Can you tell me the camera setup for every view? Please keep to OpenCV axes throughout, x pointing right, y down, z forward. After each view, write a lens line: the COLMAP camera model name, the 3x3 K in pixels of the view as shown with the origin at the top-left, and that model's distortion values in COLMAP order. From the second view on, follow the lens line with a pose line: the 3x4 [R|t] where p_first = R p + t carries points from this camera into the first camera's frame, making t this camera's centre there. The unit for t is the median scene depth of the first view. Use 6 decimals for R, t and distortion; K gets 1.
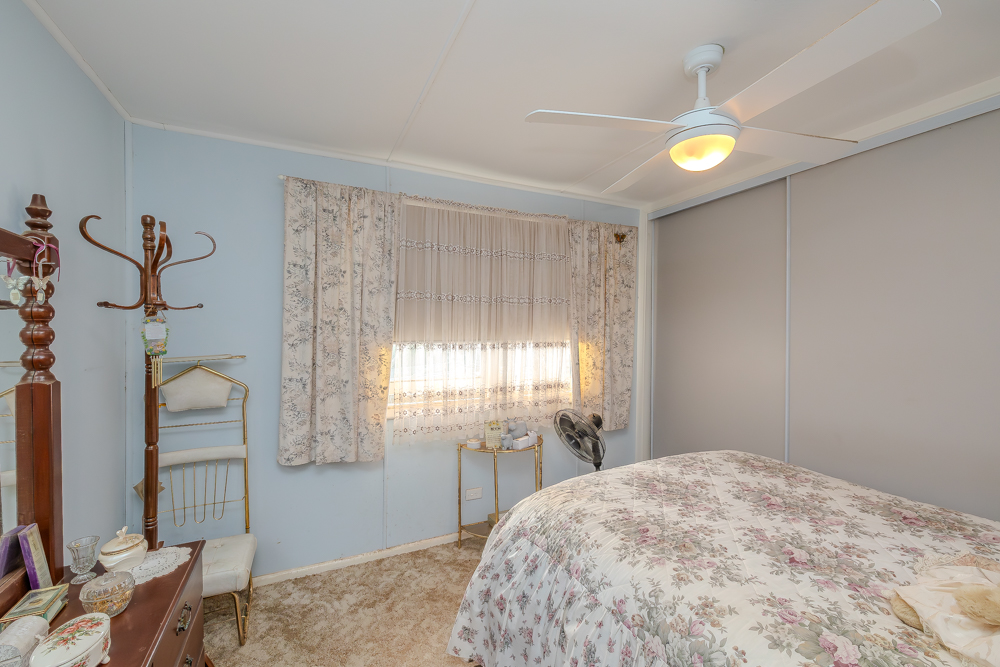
lens RADIAL K [[421.7, 0, 497.2], [0, 421.7, 331.3], [0, 0, 1]] dist [0.003119, -0.000630]
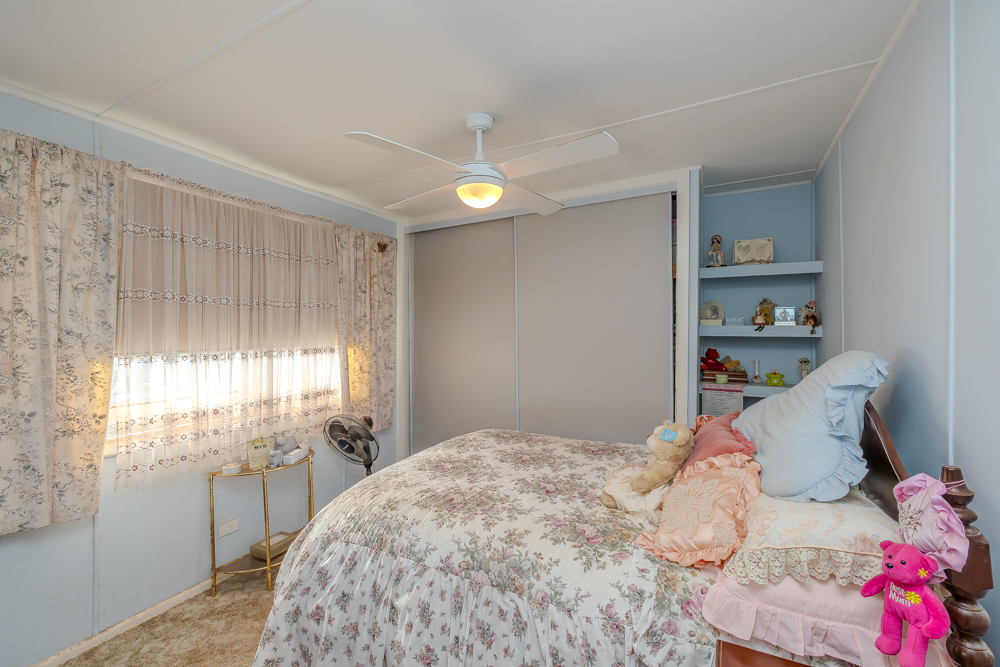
lens RADIAL K [[421.7, 0, 505.5], [0, 421.7, 330.9], [0, 0, 1]] dist [0.003119, -0.000630]
pose [[0.800954, -0.011154, 0.598623, -0.143781], [0.018014, 0.999823, -0.005473, -0.001408], [-0.598455, 0.015167, 0.801013, -0.040793]]
